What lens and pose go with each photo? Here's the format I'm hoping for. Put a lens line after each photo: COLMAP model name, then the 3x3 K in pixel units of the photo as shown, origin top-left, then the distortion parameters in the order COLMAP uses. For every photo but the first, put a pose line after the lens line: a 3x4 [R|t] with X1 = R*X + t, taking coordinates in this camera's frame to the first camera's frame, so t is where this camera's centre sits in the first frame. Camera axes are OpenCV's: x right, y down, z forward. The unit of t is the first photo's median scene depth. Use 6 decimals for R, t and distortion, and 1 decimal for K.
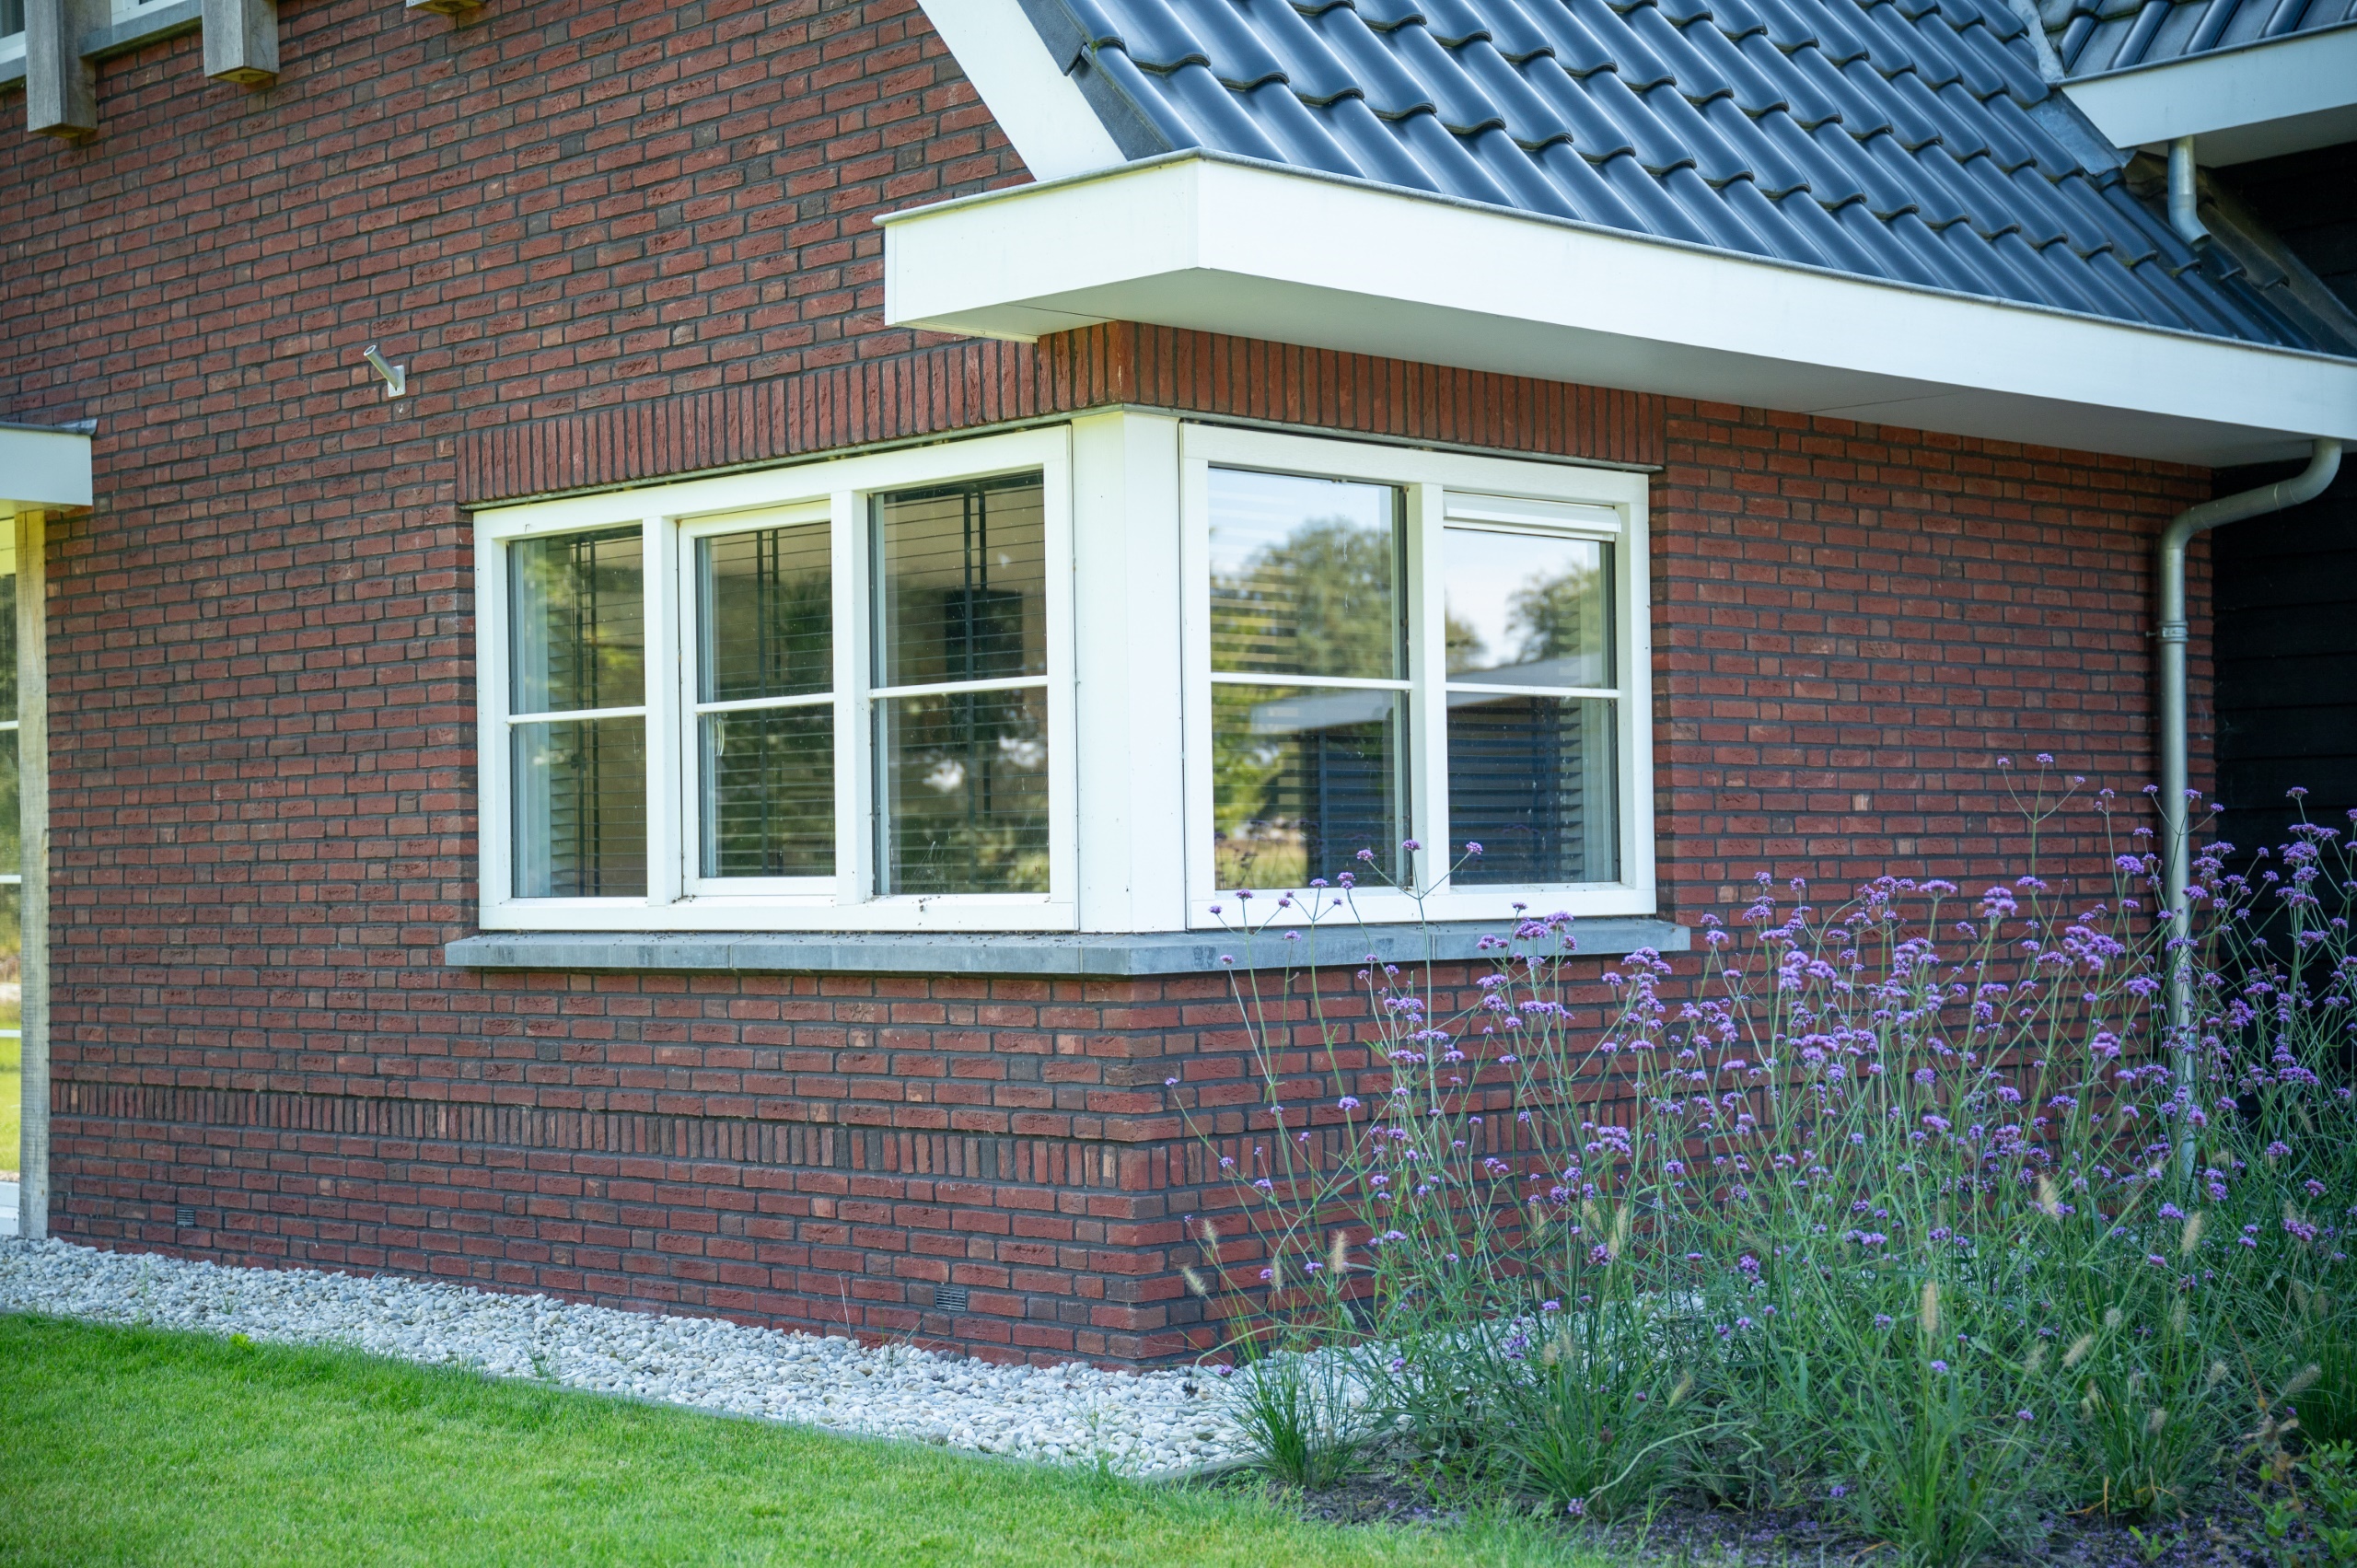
lens RADIAL K [[3429.4, 0, 1180.5], [0, 3429.4, 816.4], [0, 0, 1]] dist [0.174183, -0.007577]
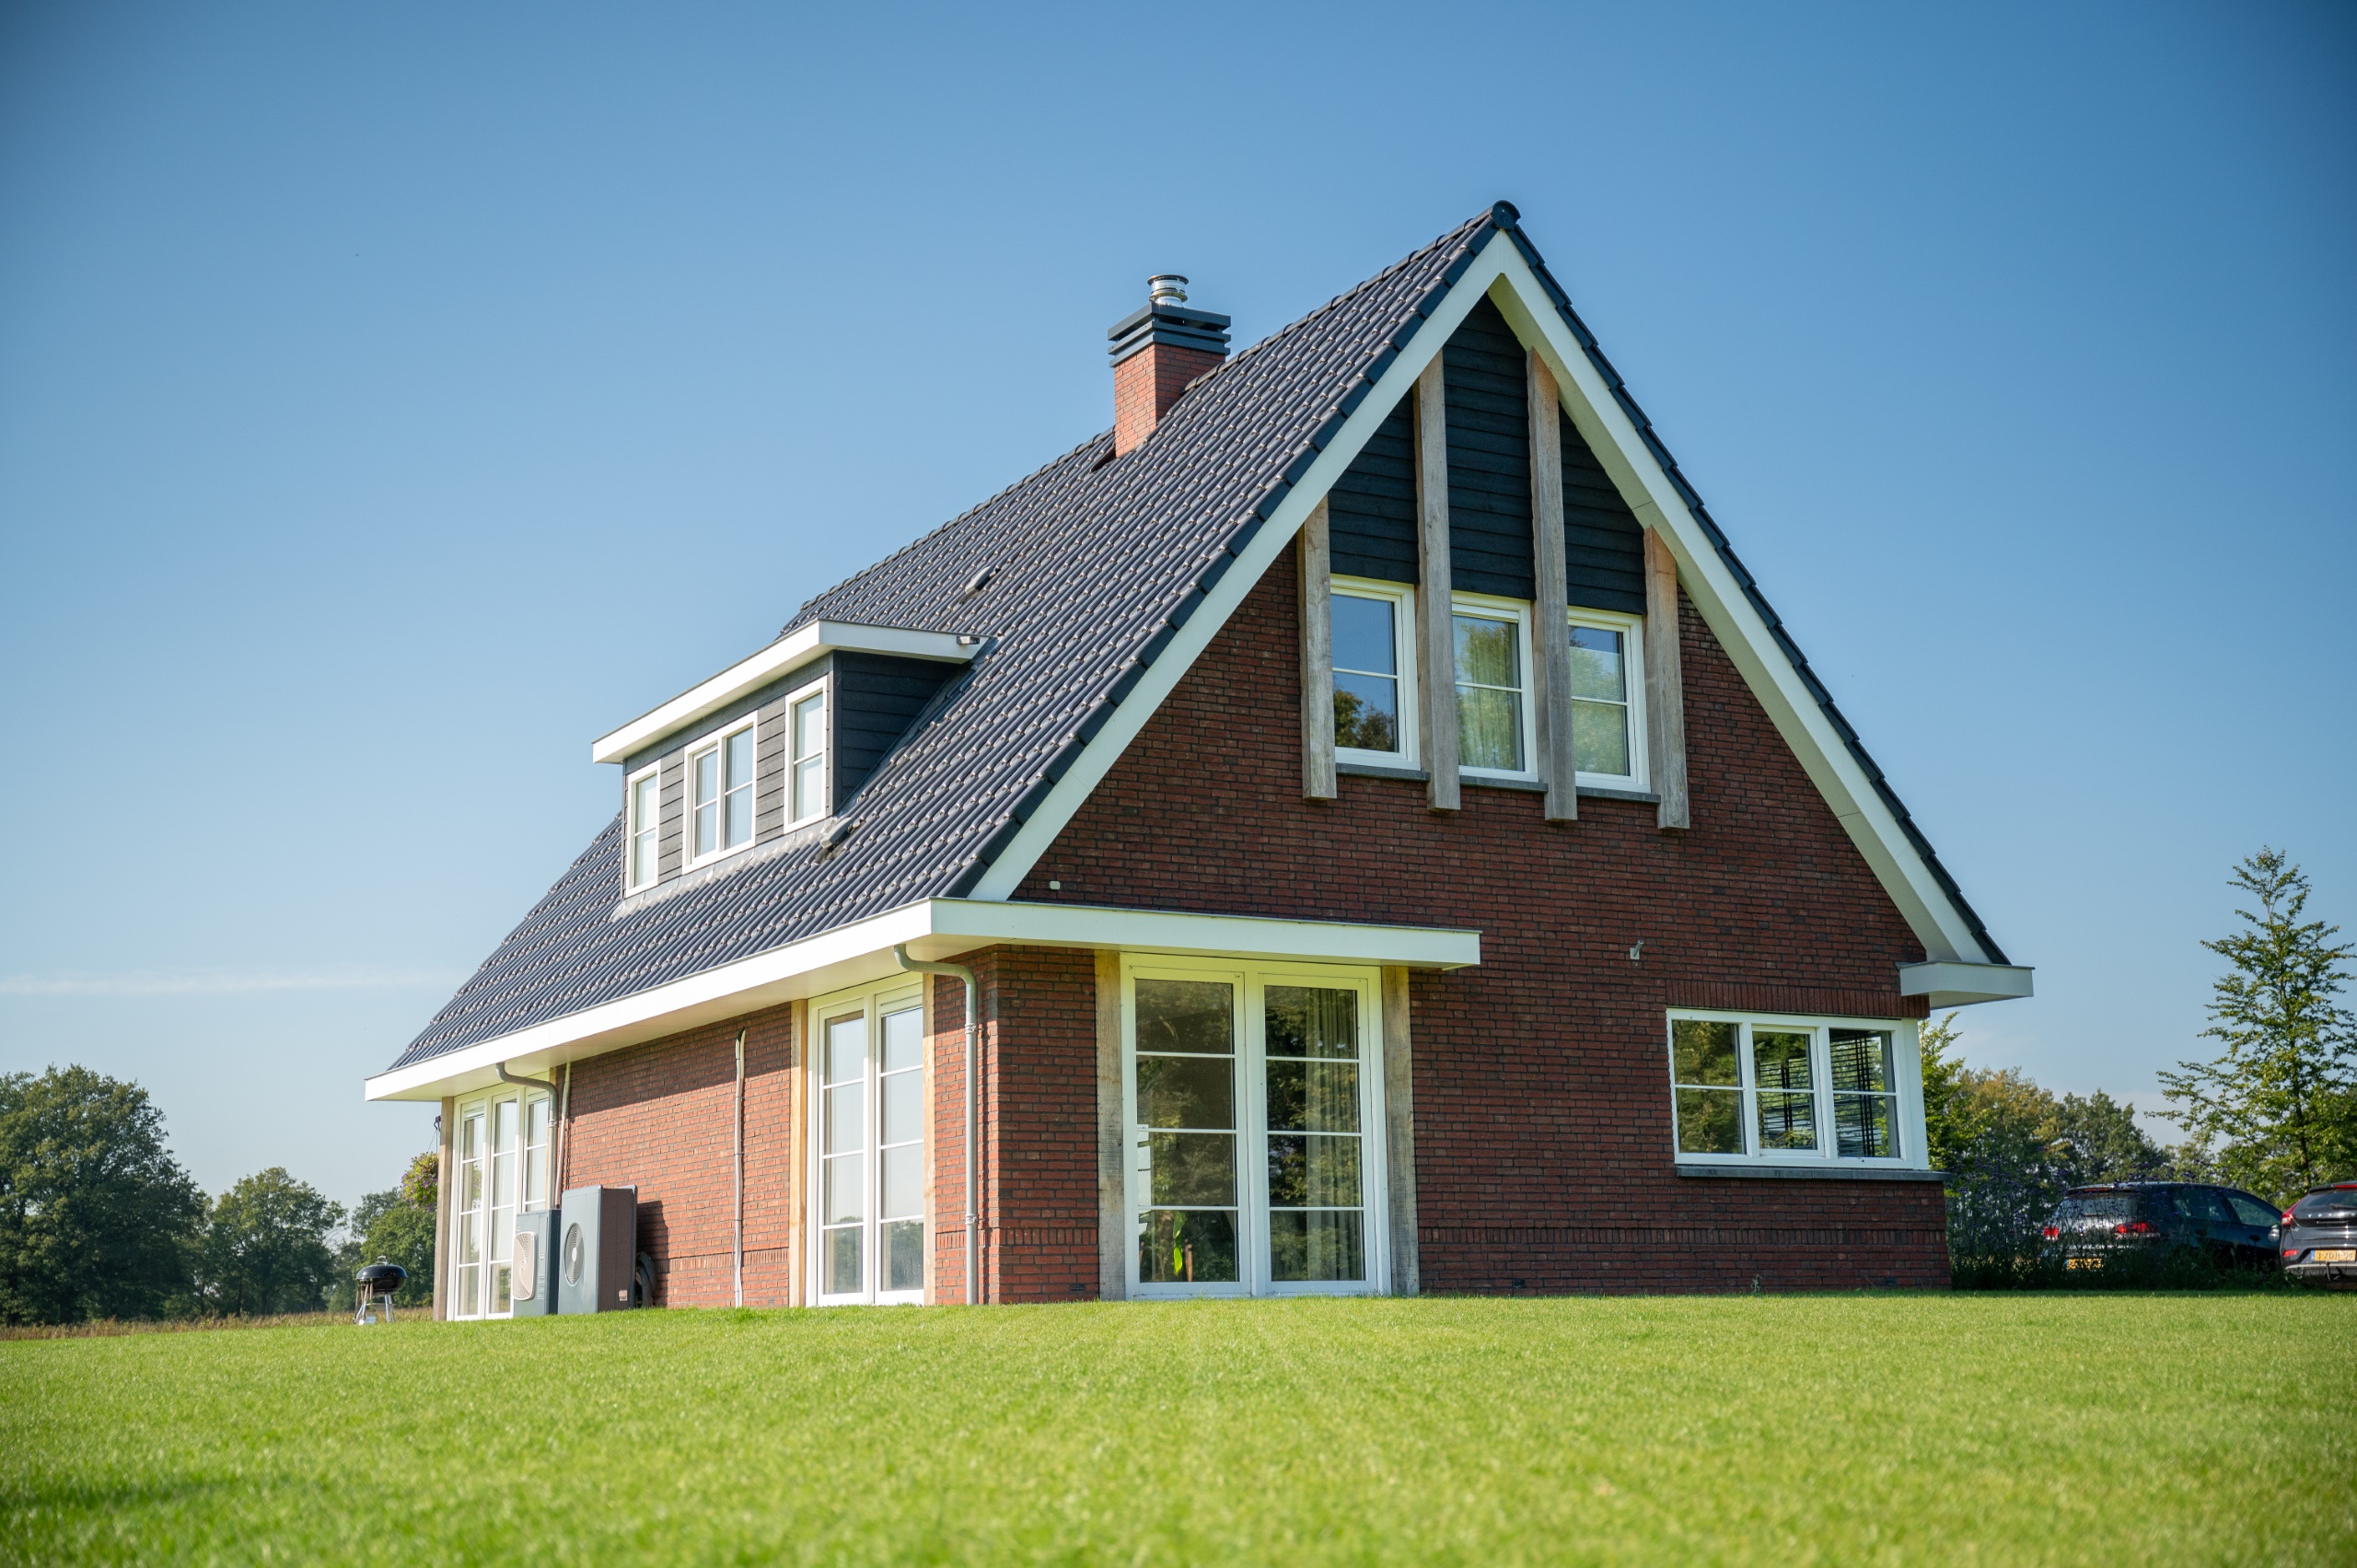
lens RADIAL K [[2830.1, 0, 1178.5], [0, 2830.1, 784.0], [0, 0, 1]] dist [0.104381, 0.007525]
pose [[0.254494, 0.187782, 0.948668, -2.317176], [-0.003335, 0.981131, -0.193314, 0.162462], [-0.967069, 0.046034, 0.250318, 0.760451]]
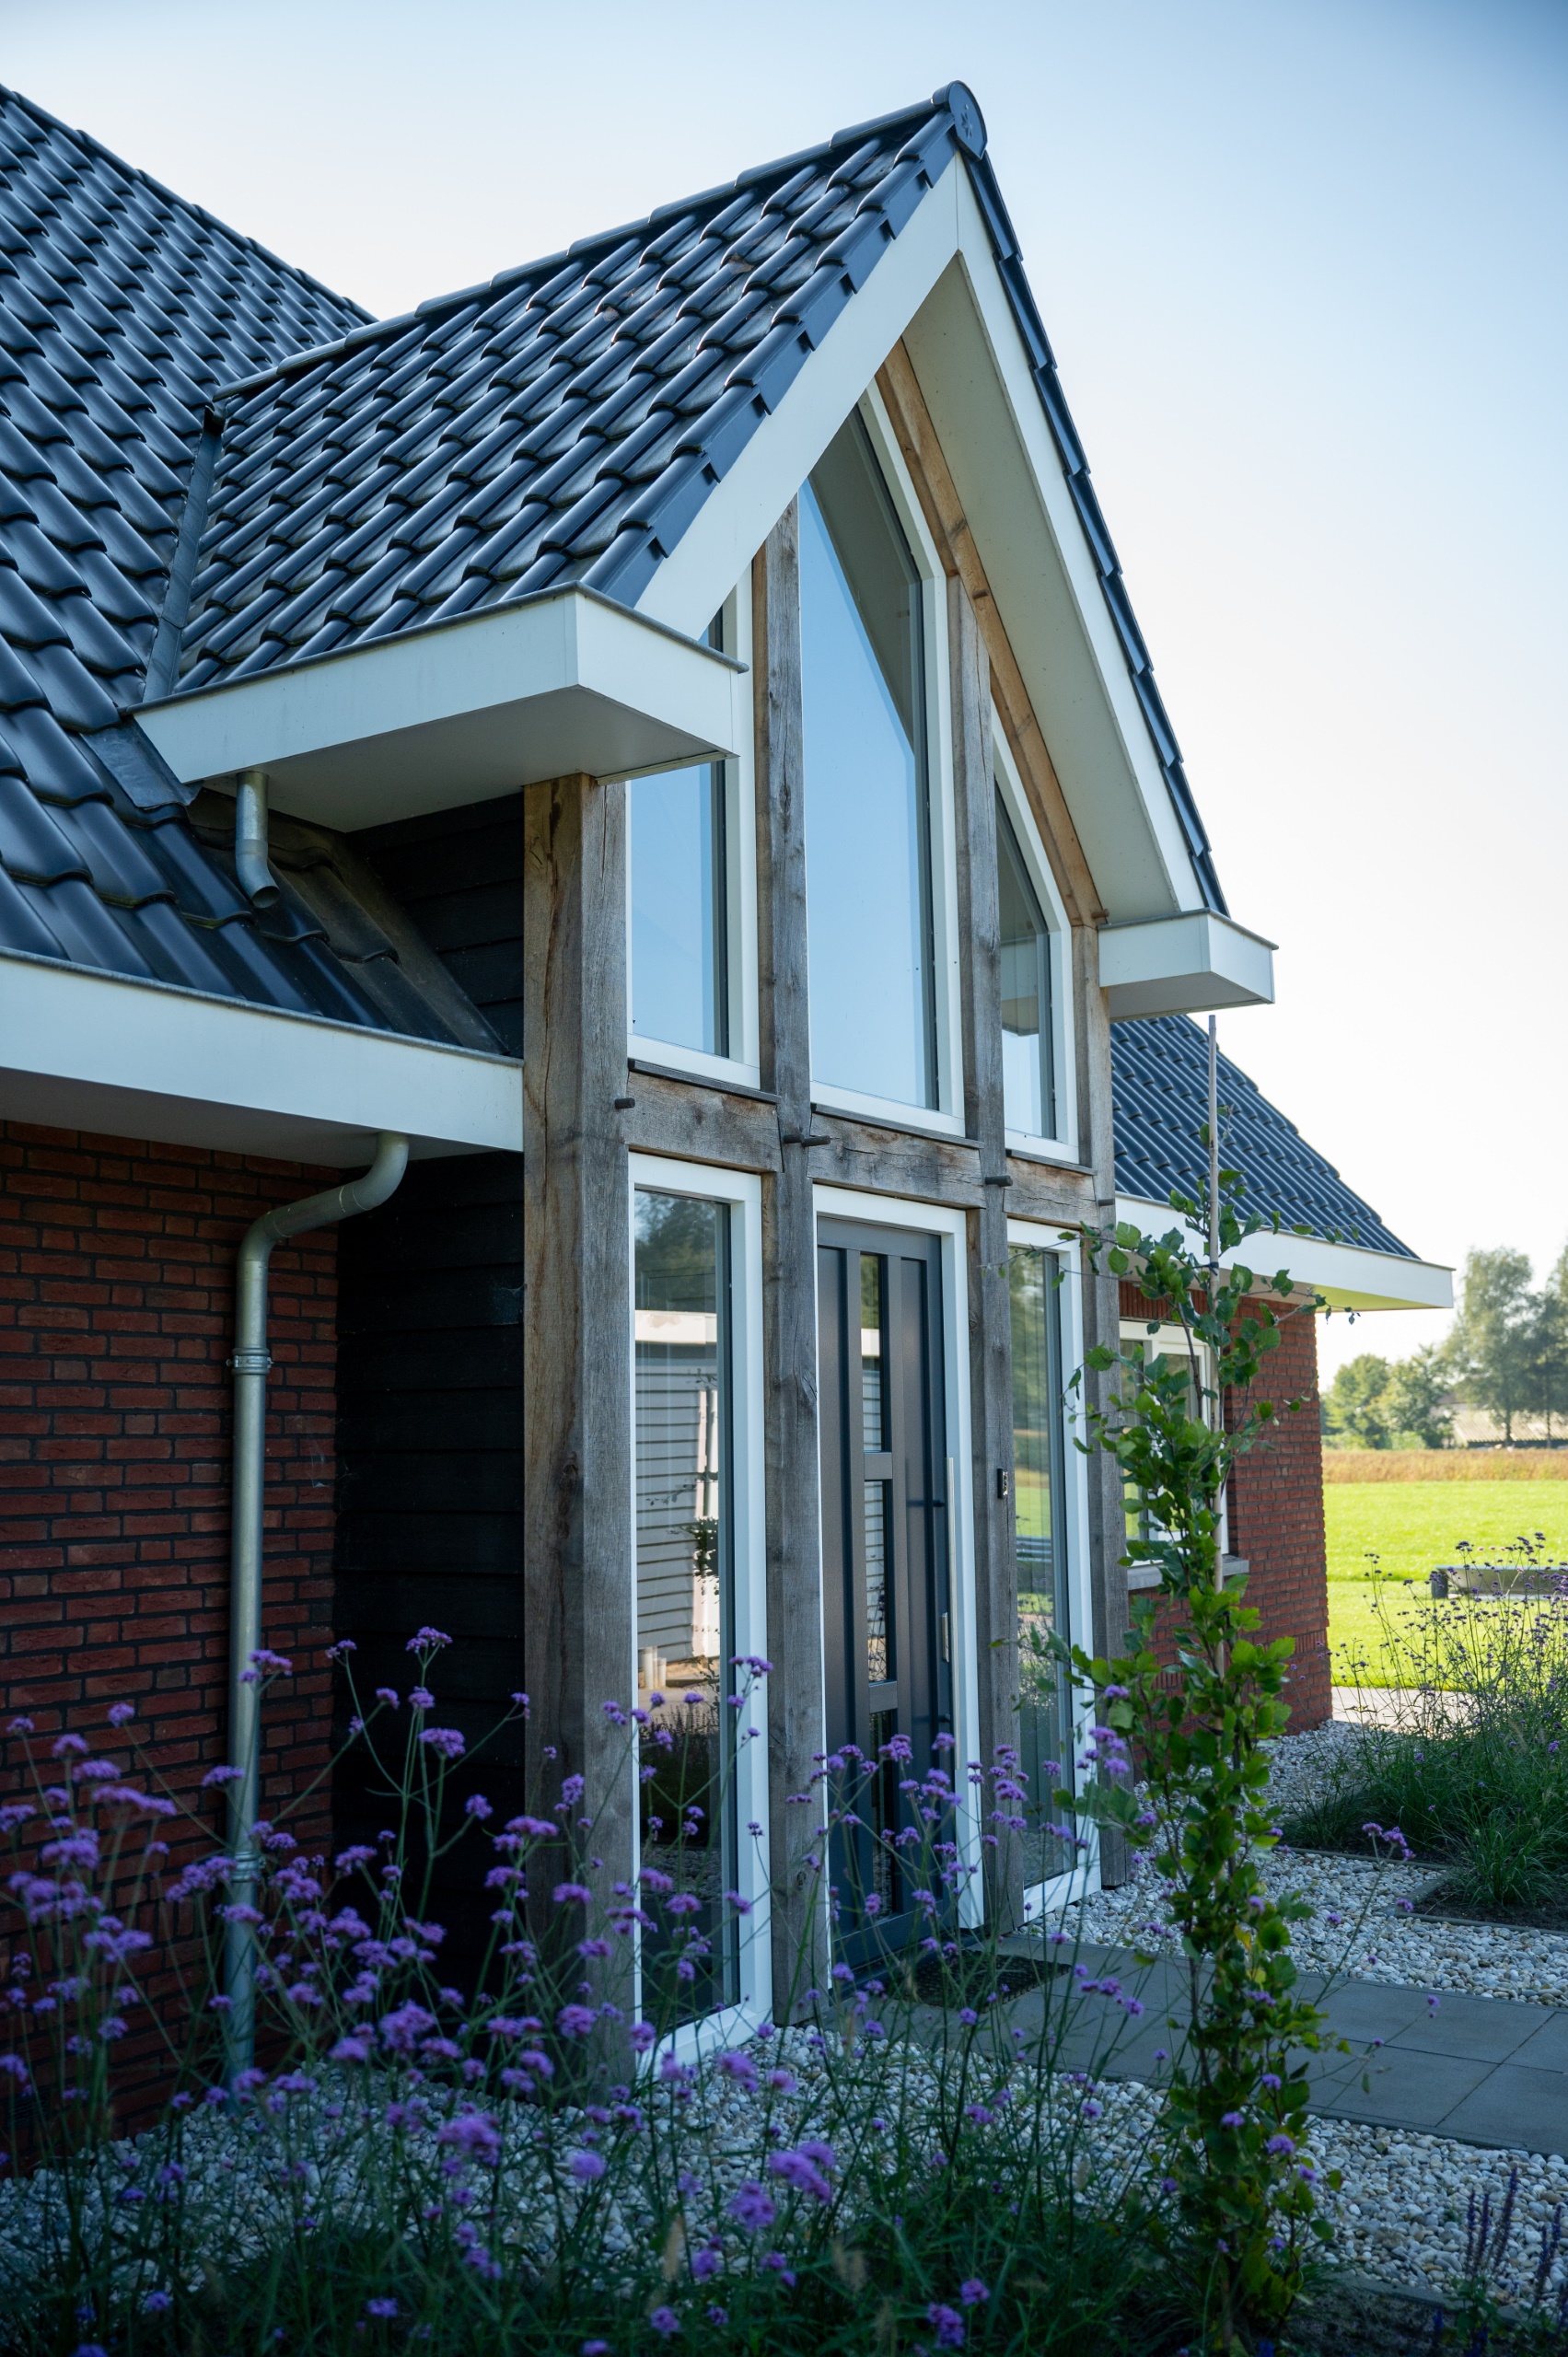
lens RADIAL K [[2154.5, 0, 784.0], [0, 2154.5, 1178.5], [0, 0, 1]] dist [-0.012642, -0.003944]
pose [[0.977012, 0.028397, 0.211284, 0.317467], [-0.004450, 0.993589, -0.112963, -0.041300], [-0.213138, 0.109426, 0.970875, 0.502891]]
